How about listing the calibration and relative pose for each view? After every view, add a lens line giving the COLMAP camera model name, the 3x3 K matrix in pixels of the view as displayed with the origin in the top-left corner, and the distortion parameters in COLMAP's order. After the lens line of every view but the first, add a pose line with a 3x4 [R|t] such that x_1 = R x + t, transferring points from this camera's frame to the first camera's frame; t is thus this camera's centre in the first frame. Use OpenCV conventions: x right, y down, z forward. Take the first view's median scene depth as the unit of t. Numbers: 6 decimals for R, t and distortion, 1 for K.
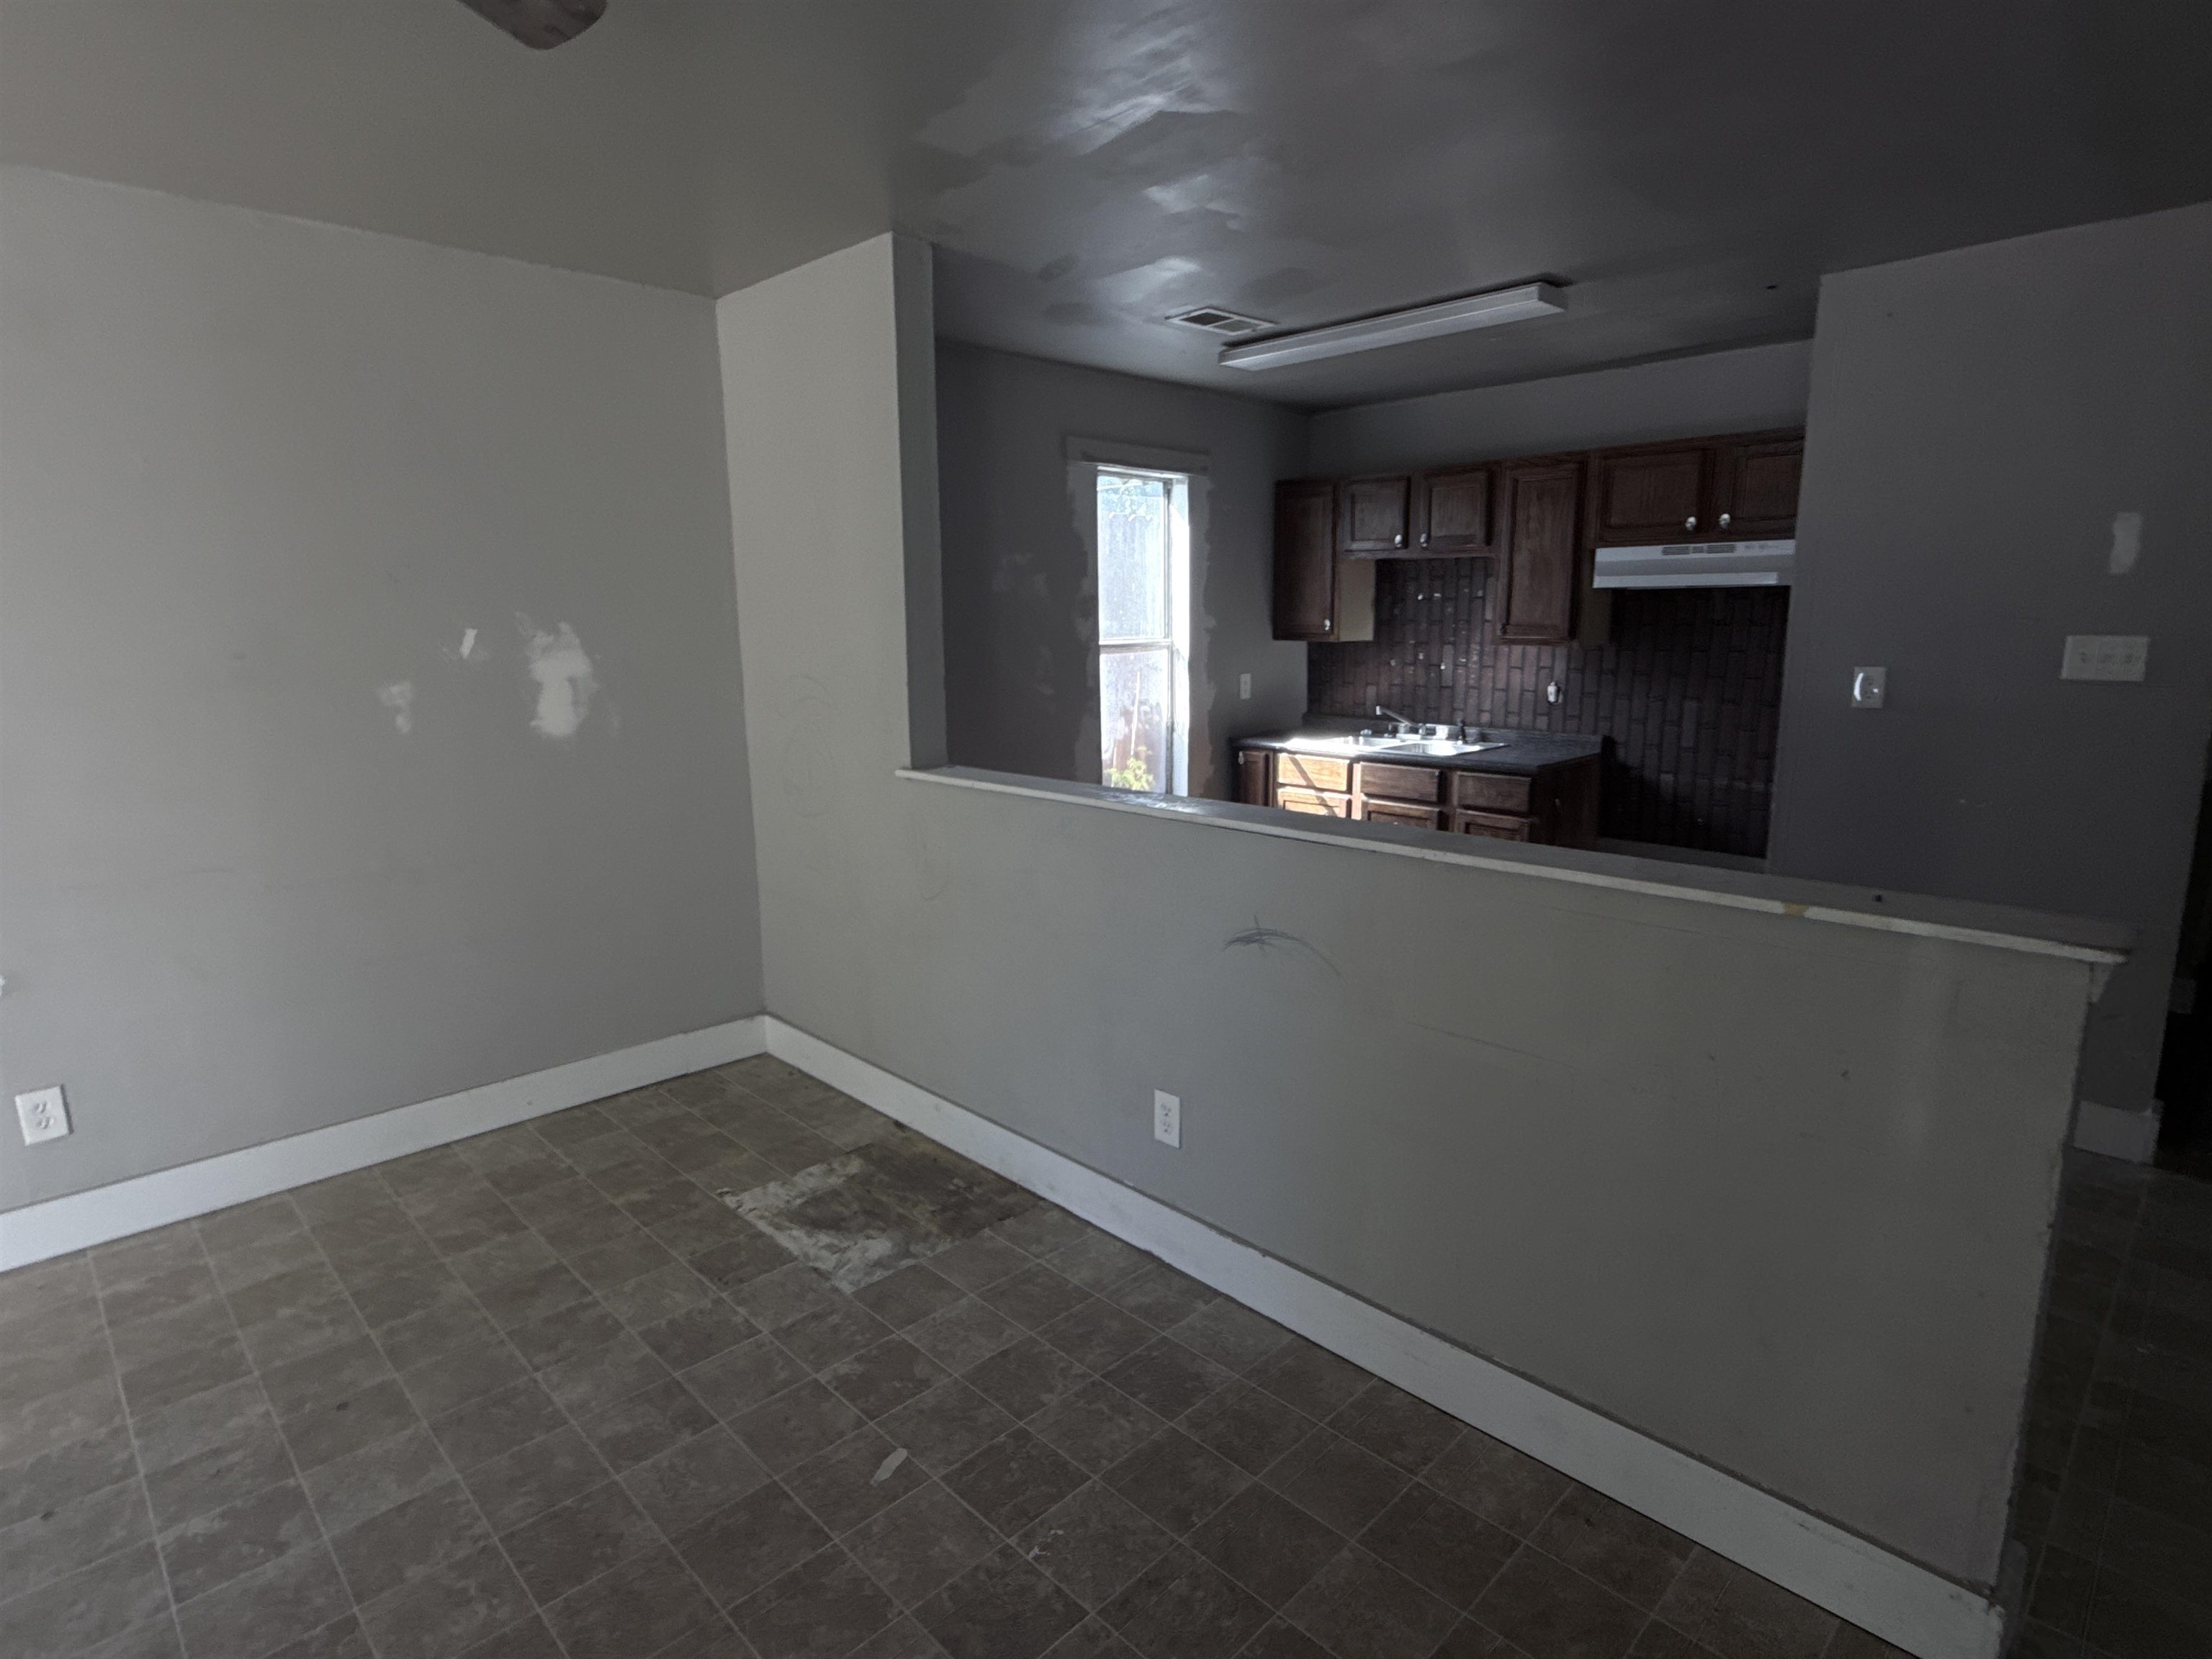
lens RADIAL K [[1163.6, 0, 1104.1], [0, 1163.6, 822.5], [0, 0, 1]] dist [0.002170, 0.001239]
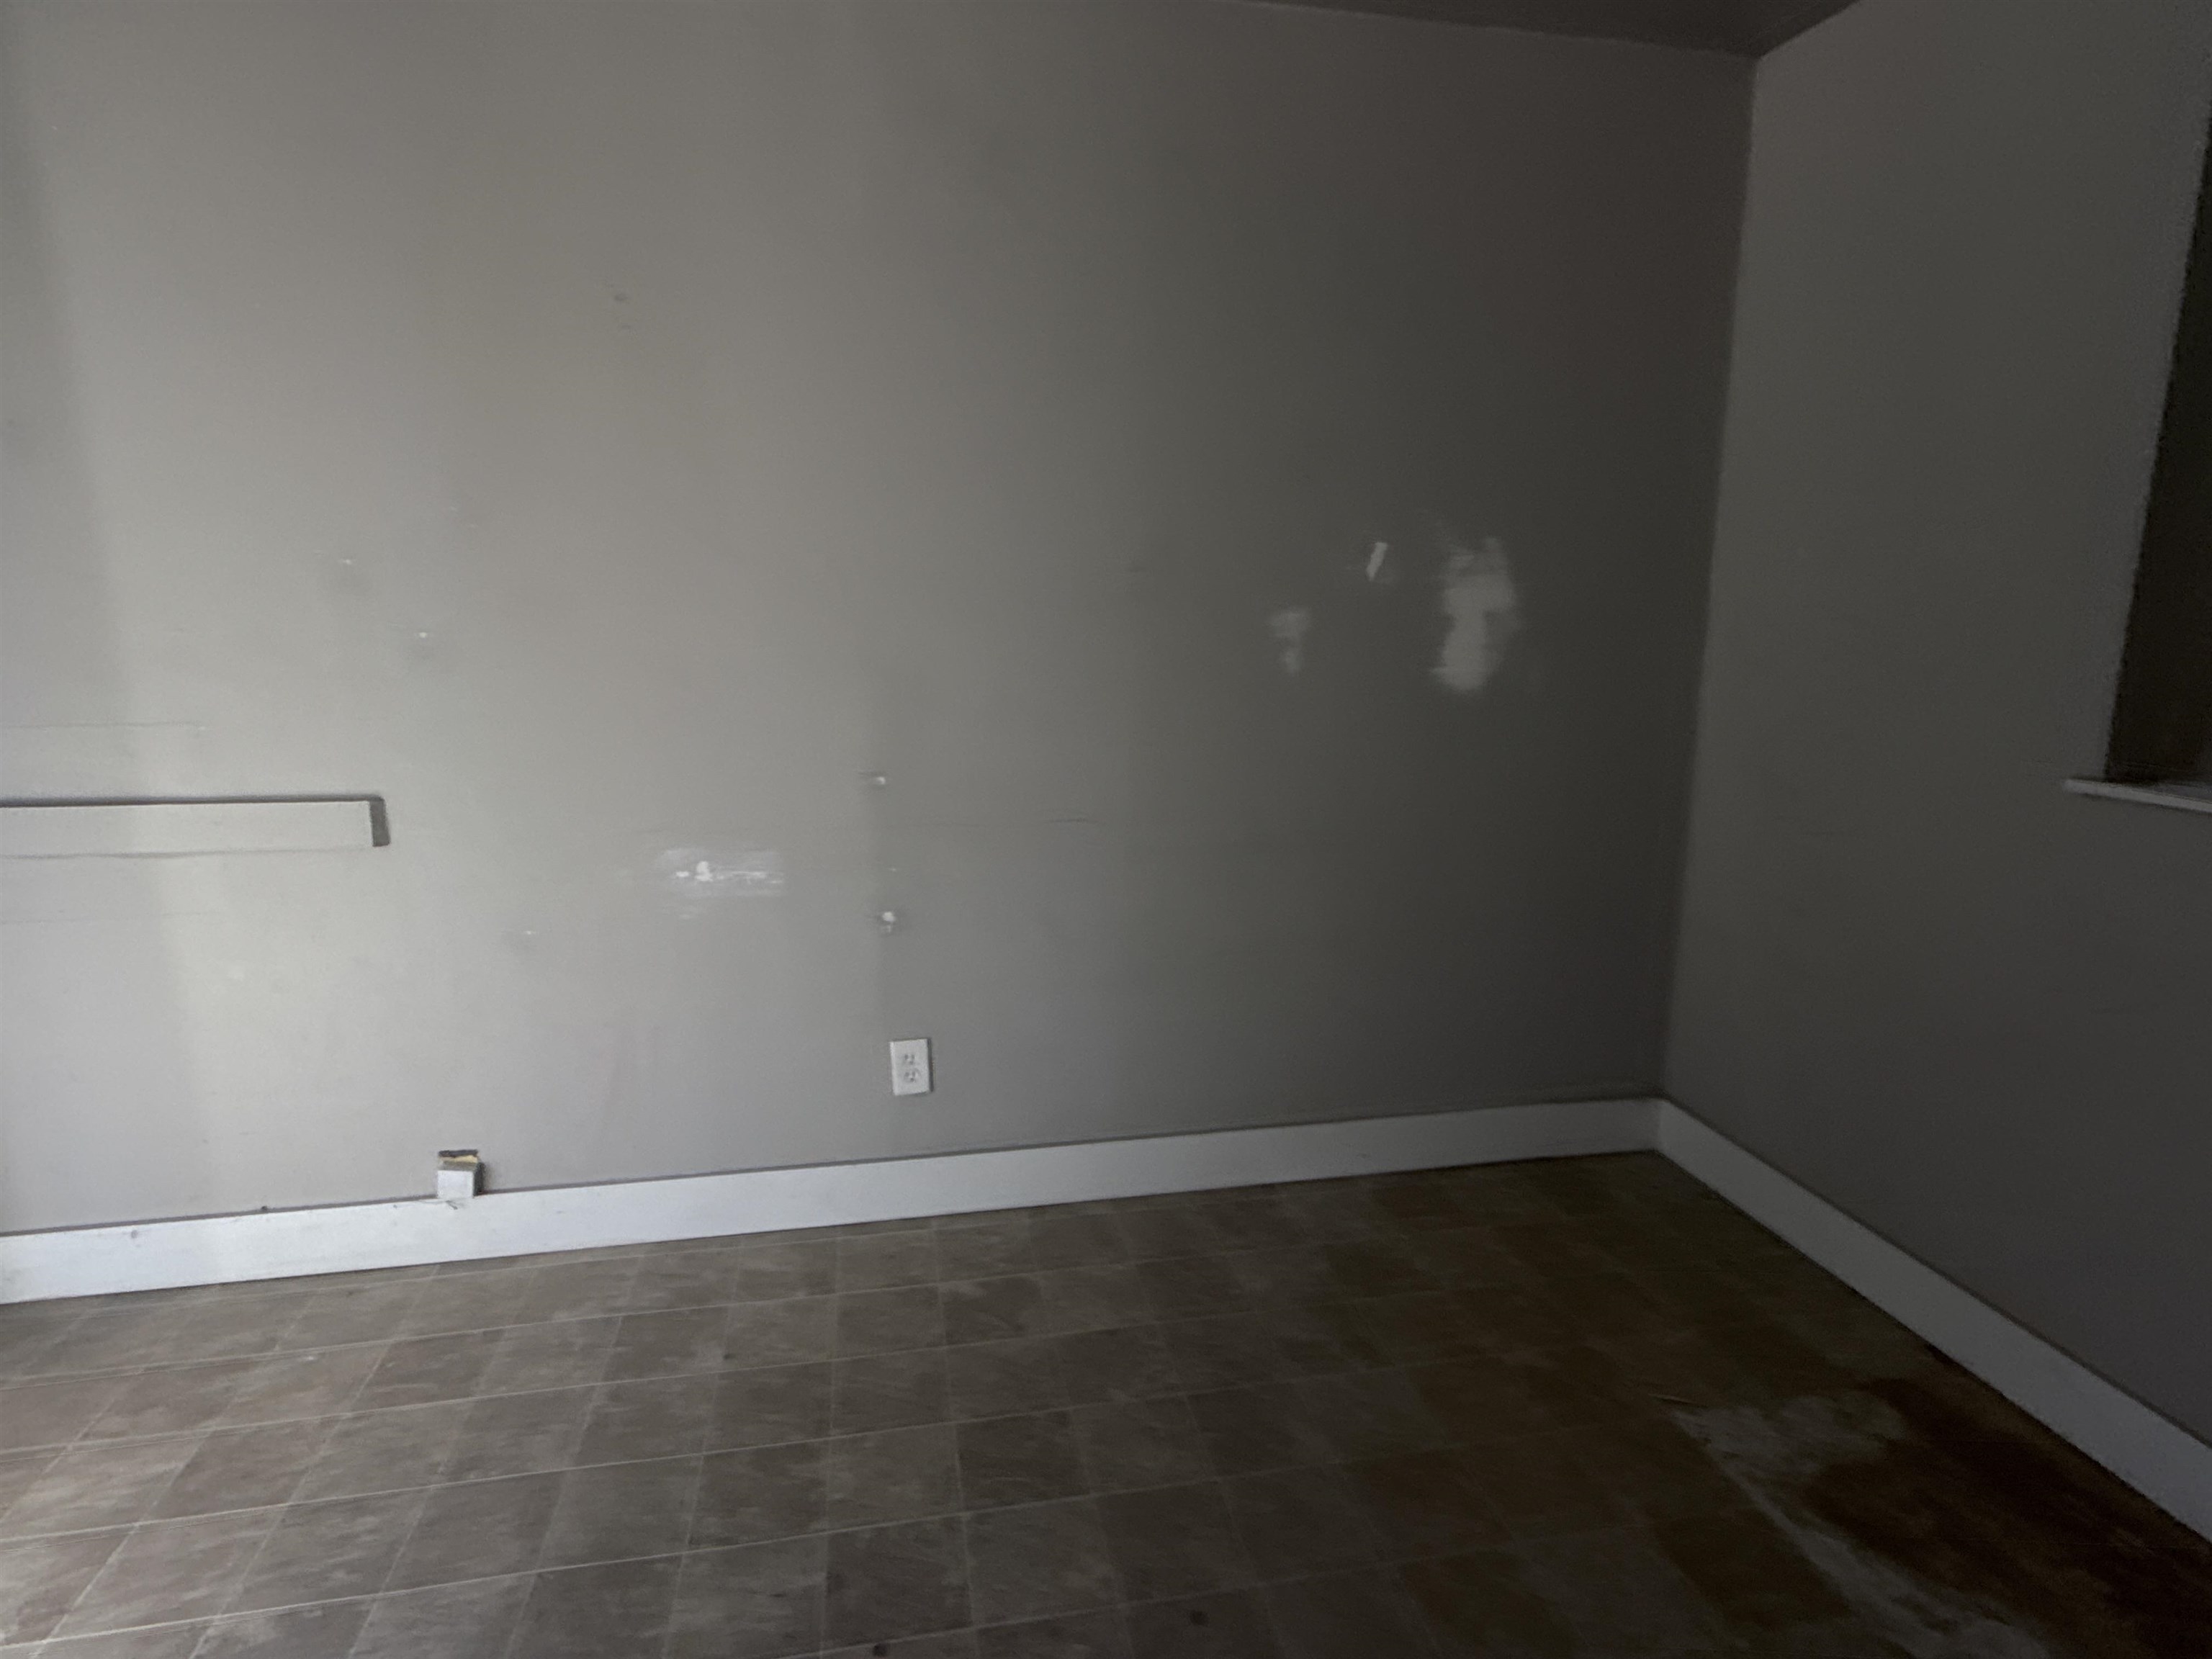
lens RADIAL K [[1175.2, 0, 1088.9], [0, 1175.2, 813.8], [0, 0, 1]] dist [-0.002732, -0.000353]
pose [[0.828812, 0.112910, -0.548016, -0.202663], [-0.108025, 0.993291, 0.041276, 0.000102], [0.549000, 0.024990, 0.835449, 0.196669]]
